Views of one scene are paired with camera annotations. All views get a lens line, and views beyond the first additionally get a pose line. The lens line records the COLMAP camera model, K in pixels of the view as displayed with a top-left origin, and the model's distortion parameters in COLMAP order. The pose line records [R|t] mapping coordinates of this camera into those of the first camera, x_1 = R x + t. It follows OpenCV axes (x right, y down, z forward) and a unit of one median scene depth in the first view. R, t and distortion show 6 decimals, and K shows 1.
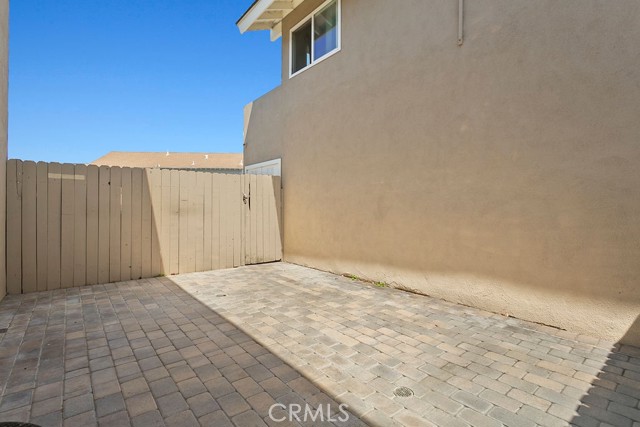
lens RADIAL K [[310.2, 0, 319.2], [0, 310.2, 208.0], [0, 0, 1]] dist [-0.019809, 0.000193]
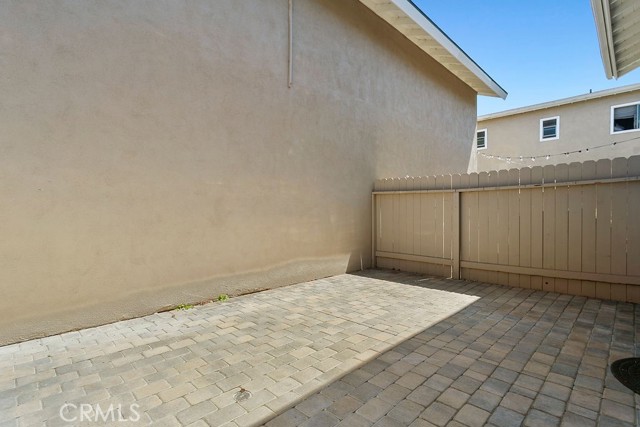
lens RADIAL K [[309.9, 0, 319.1], [0, 309.9, 216.6], [0, 0, 1]] dist [-0.001670, -0.000529]
pose [[-0.096656, -0.014369, 0.995214, -0.989739], [0.000473, 0.999895, 0.014483, -0.000746], [-0.995318, 0.001871, -0.096639, 1.140453]]
